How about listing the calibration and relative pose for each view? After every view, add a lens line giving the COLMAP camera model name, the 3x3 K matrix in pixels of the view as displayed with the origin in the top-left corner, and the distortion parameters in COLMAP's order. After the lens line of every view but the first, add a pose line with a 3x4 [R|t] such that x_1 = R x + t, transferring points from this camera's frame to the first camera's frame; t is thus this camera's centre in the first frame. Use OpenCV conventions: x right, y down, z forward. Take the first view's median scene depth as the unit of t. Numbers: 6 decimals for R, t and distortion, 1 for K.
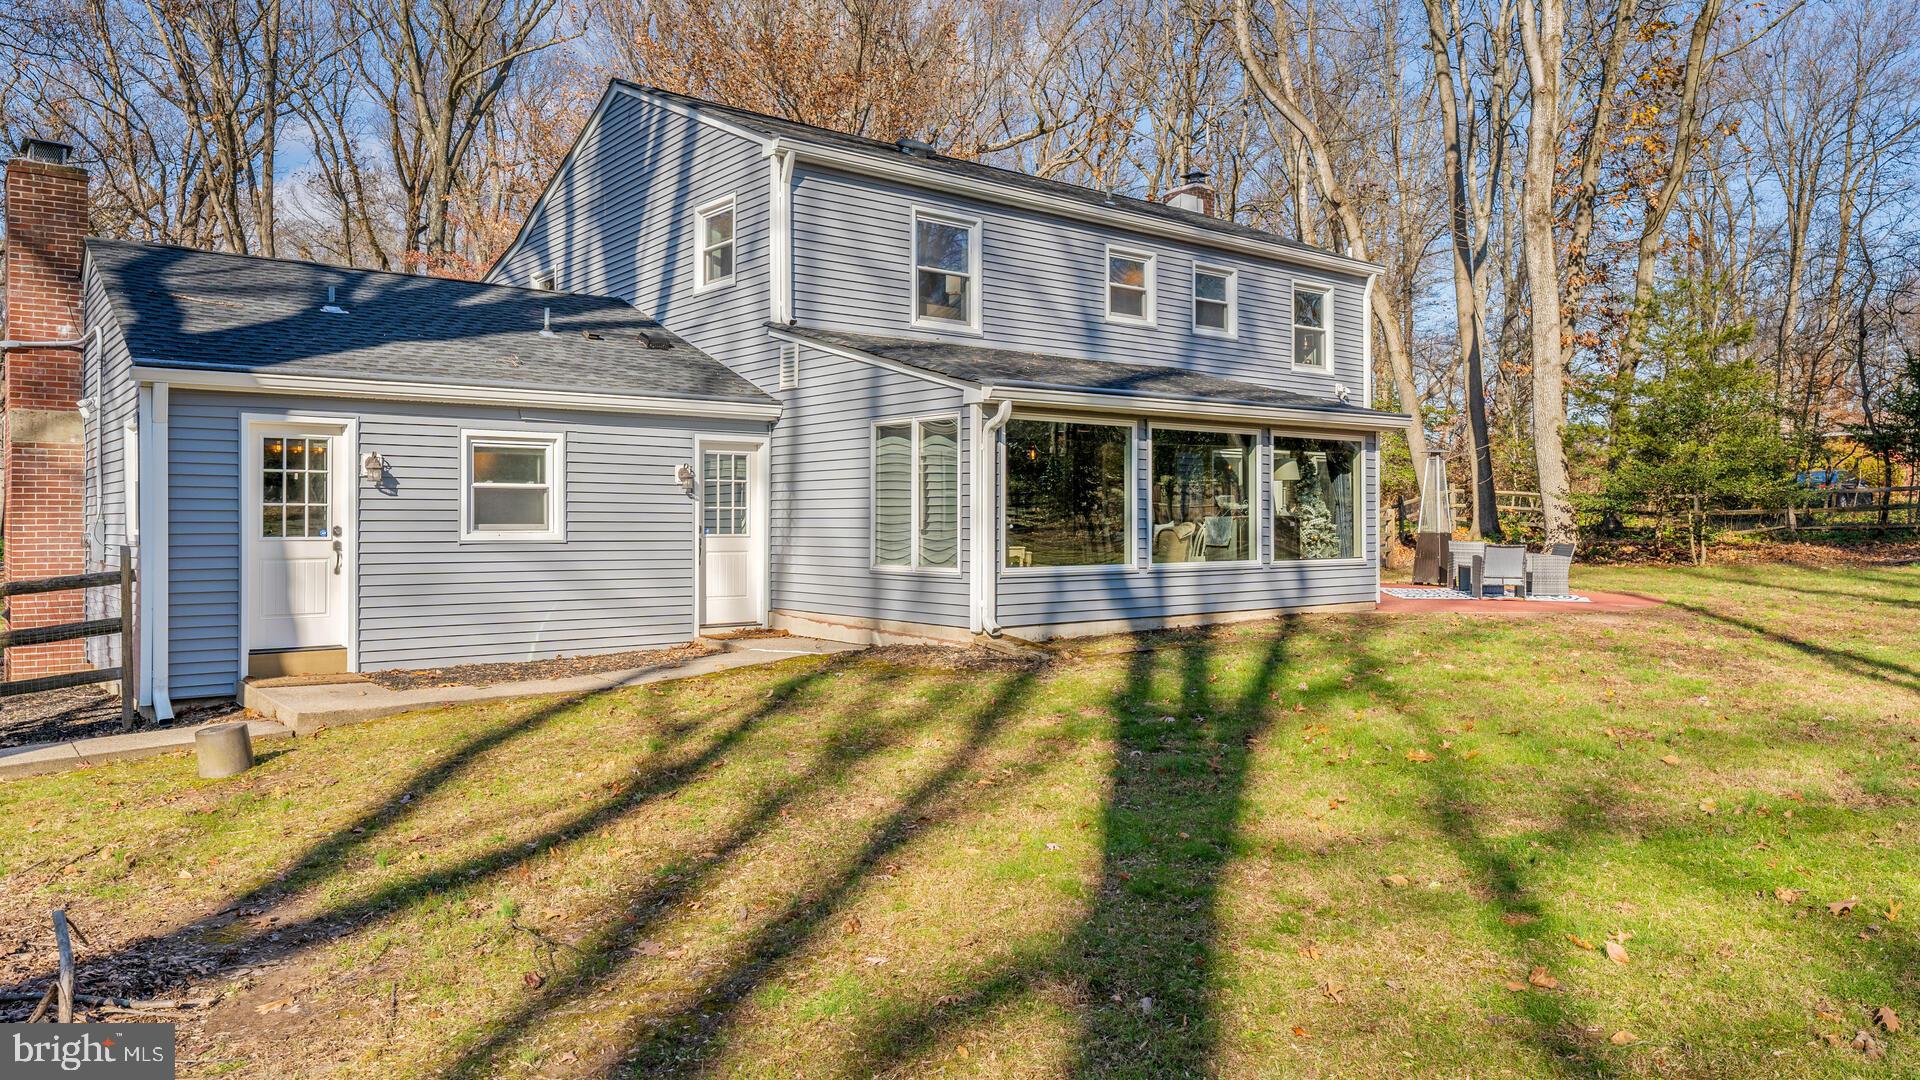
lens RADIAL K [[1291.3, 0, 961.6], [0, 1291.3, 527.0], [0, 0, 1]] dist [-0.004612, -0.000517]
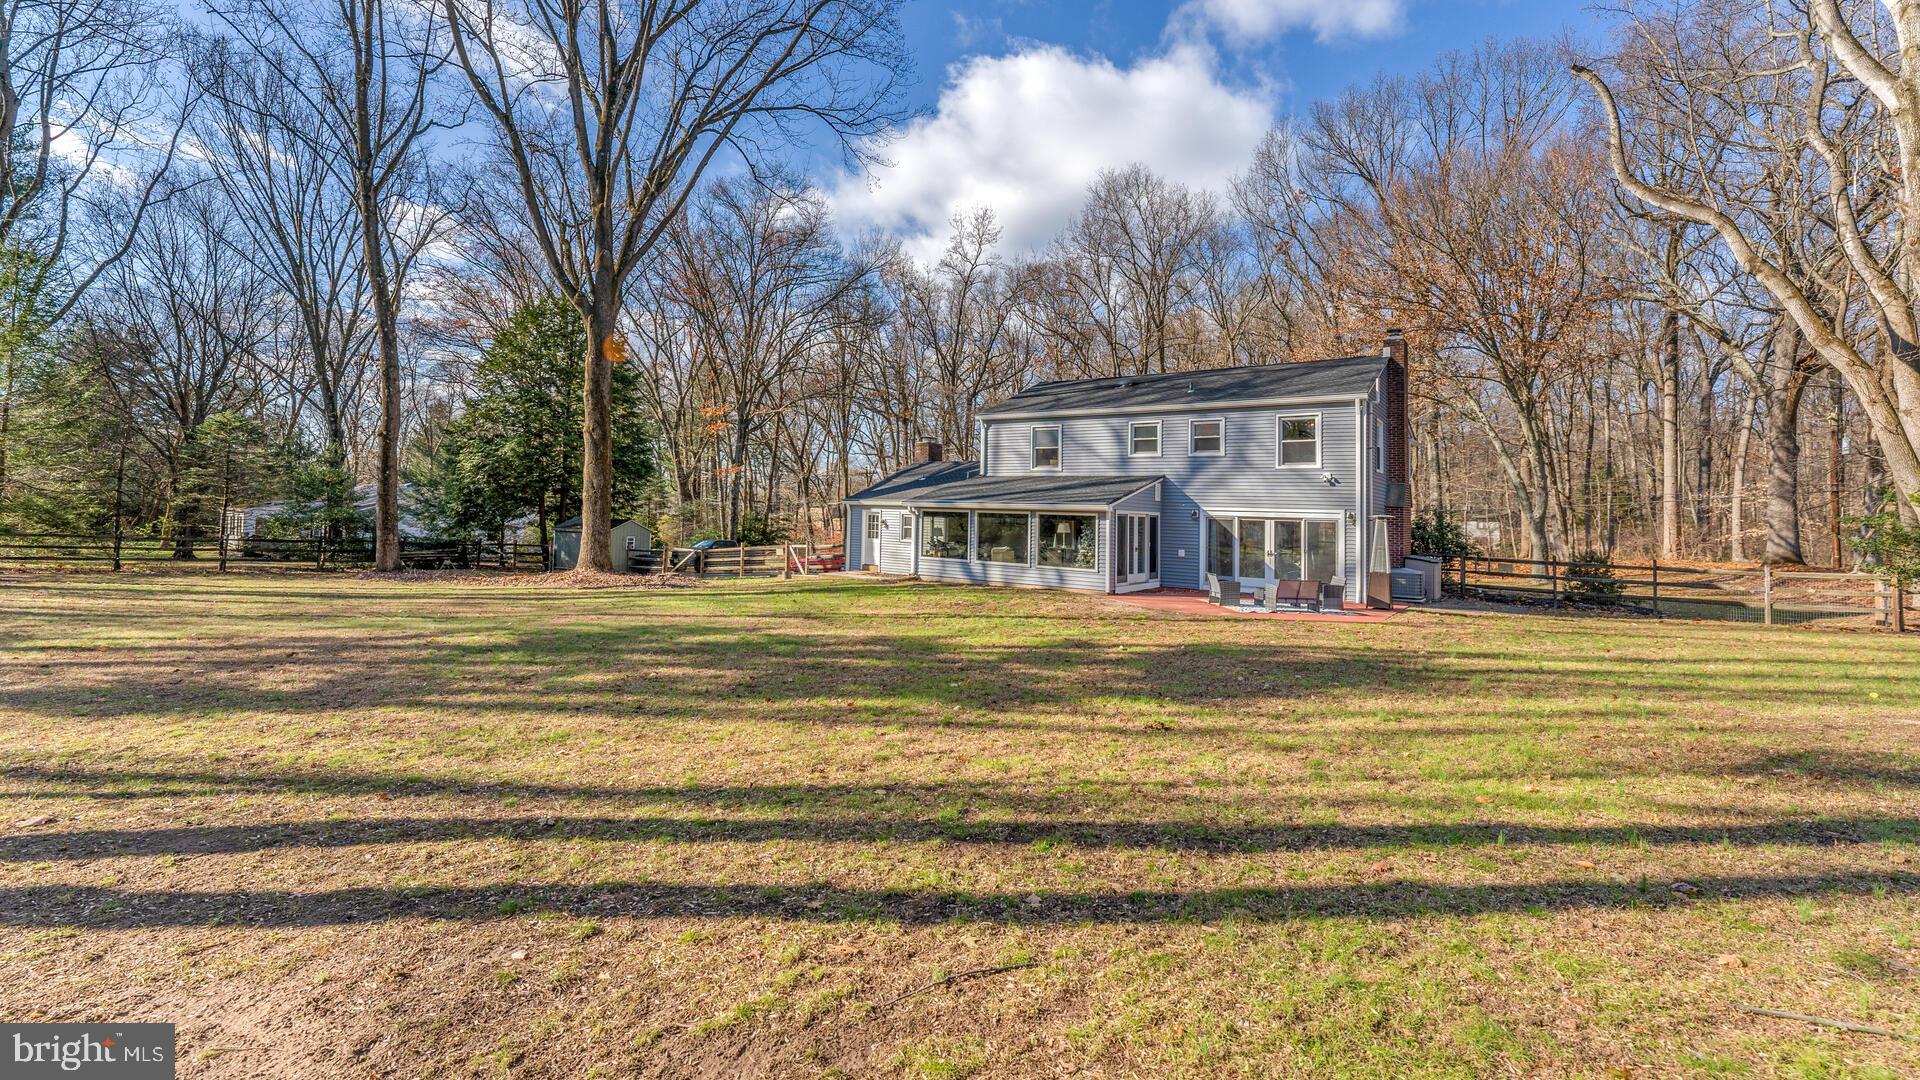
lens RADIAL K [[768.0, 0, 952.7], [0, 768.0, 528.4], [0, 0, 1]] dist [0.000201, 0.000010]
pose [[0.268481, 0.026815, -0.962912, 1.585026], [-0.036663, 0.999173, 0.017602, -0.063178], [0.962587, 0.030577, 0.269242, 0.455110]]
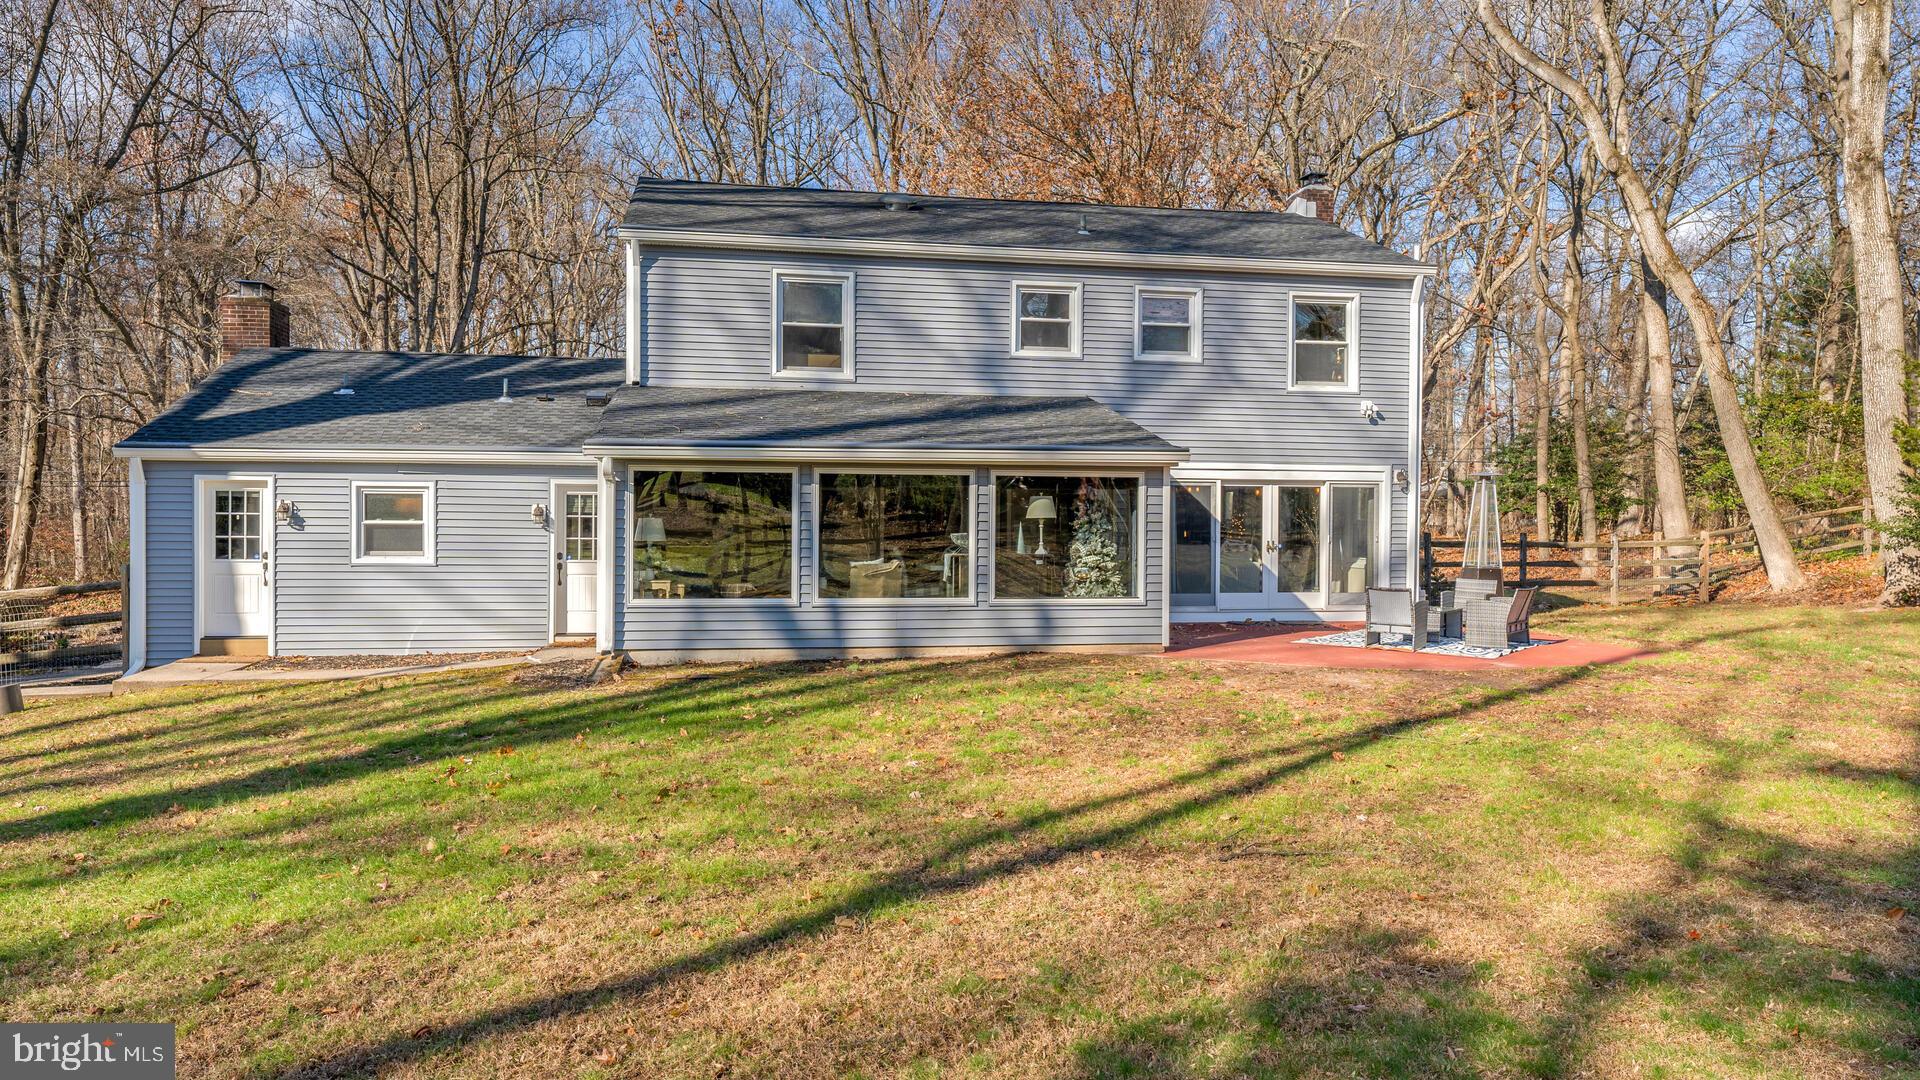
lens RADIAL K [[1289.2, 0, 960.0], [0, 1289.2, 540.0], [0, 0, 1]] dist [-0.002921, -0.001457]
pose [[0.876459, 0.015736, -0.481219, 0.702612], [-0.010825, 0.999857, 0.012978, -0.032871], [0.481355, -0.006166, 0.876504, 0.102540]]
